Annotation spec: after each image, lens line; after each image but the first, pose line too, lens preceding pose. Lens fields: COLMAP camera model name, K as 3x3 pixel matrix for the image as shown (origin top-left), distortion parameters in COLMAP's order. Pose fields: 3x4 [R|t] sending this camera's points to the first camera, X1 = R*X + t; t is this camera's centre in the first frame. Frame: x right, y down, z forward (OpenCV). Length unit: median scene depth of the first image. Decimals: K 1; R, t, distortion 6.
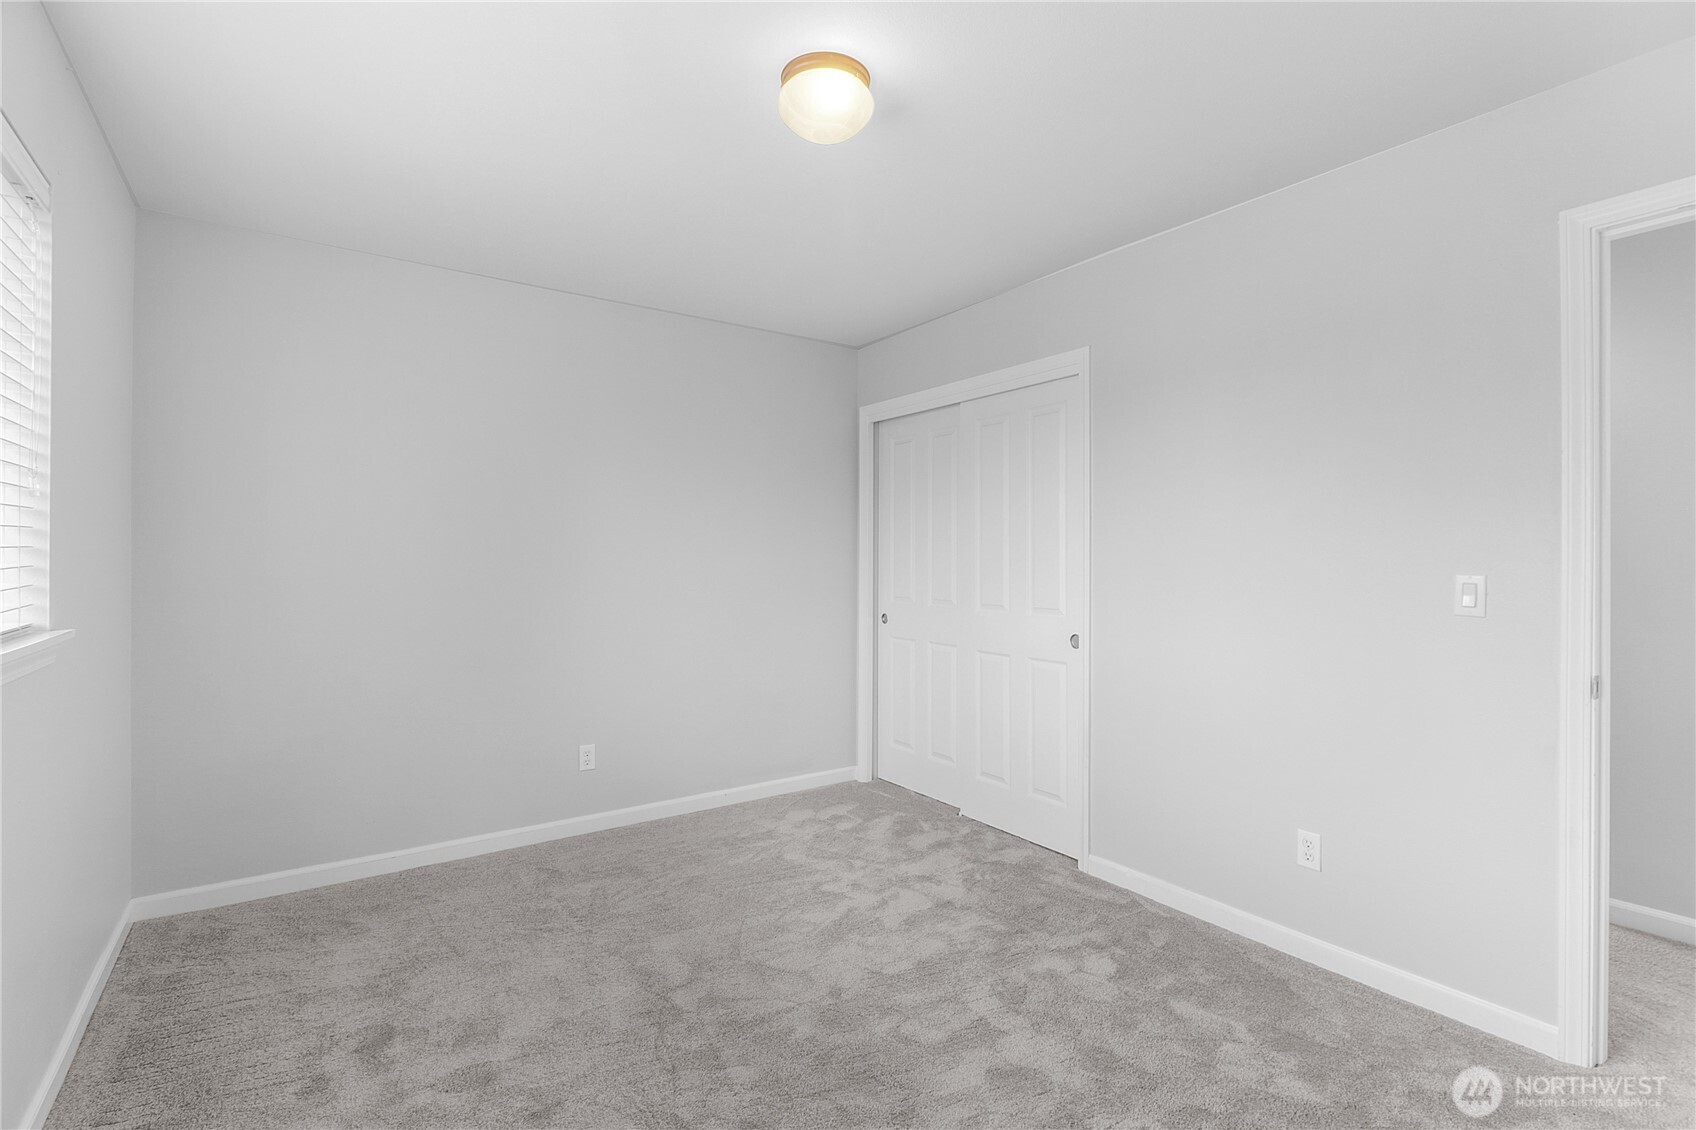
lens RADIAL K [[777.9, 0, 849.8], [0, 777.9, 565.1], [0, 0, 1]] dist [0.011062, -0.002729]
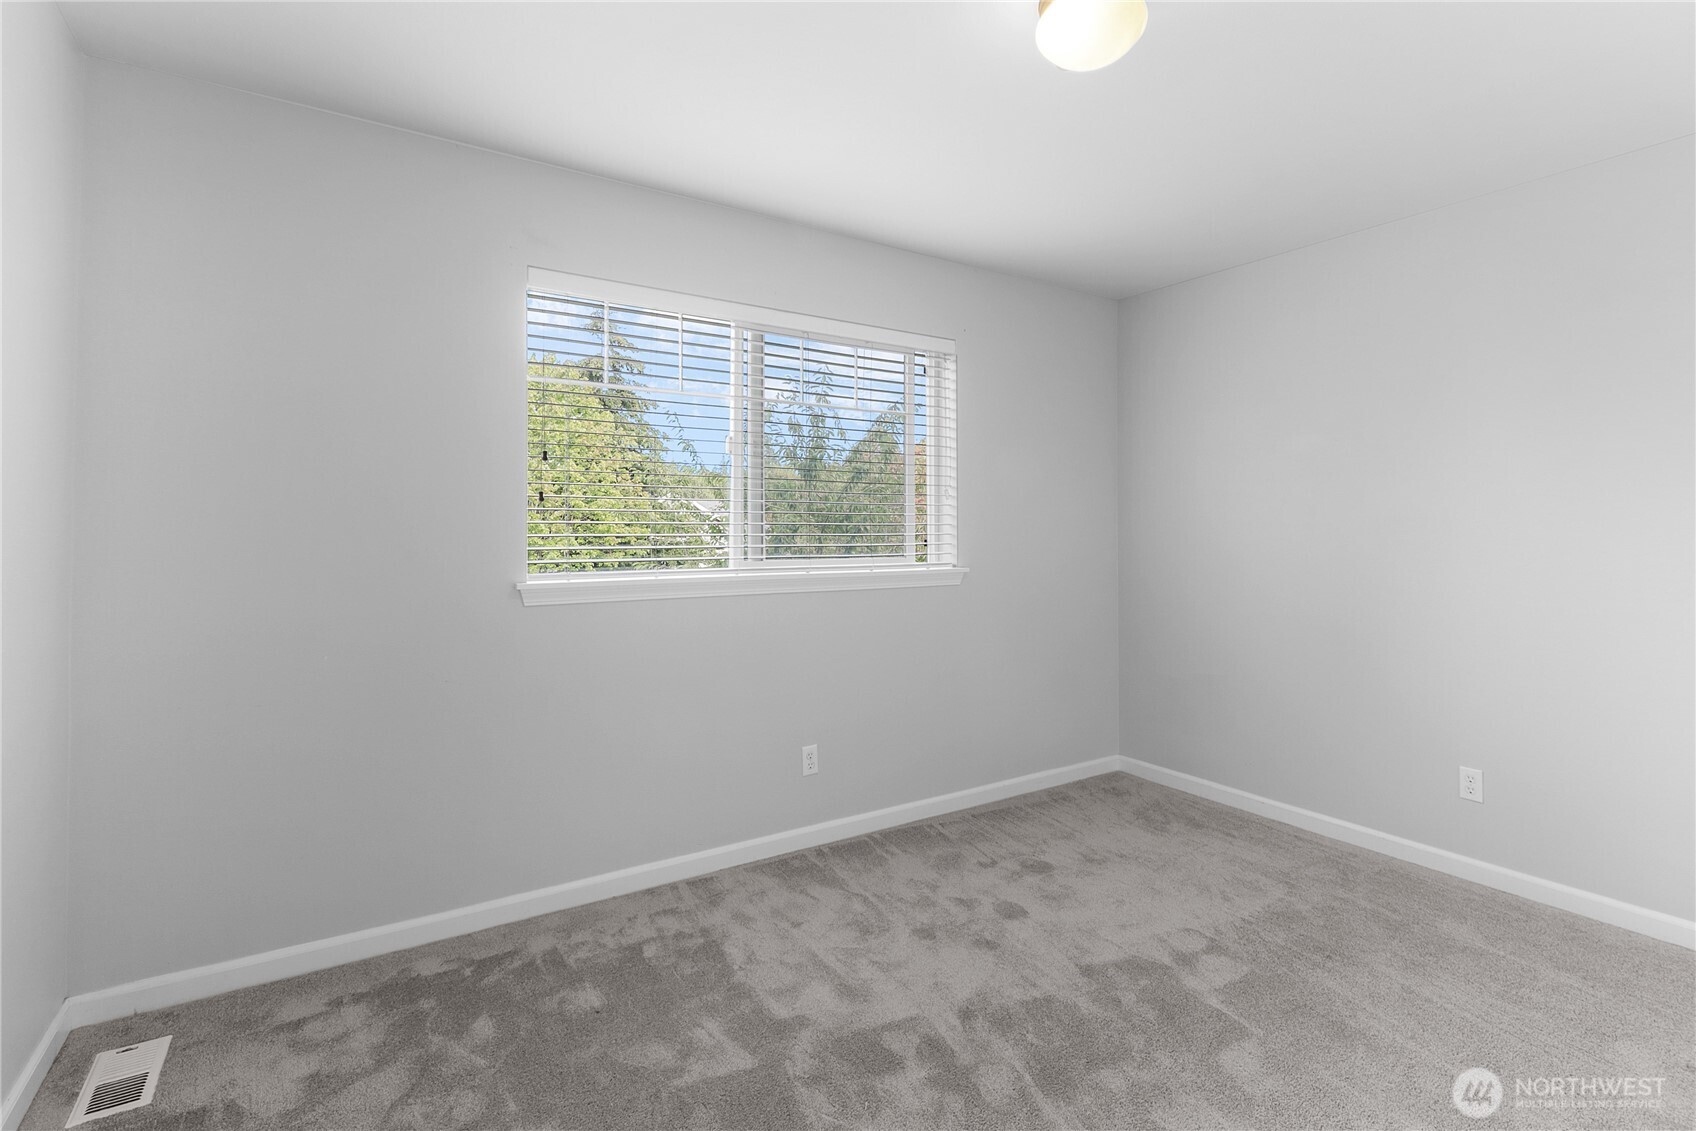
lens RADIAL K [[777.9, 0, 852.1], [0, 777.9, 561.9], [0, 0, 1]] dist [0.011062, -0.002729]
pose [[-0.042044, 0.034564, -0.998518, 0.696686], [-0.001635, 0.999398, 0.034663, -0.002117], [0.999114, 0.003090, -0.041962, 0.621320]]
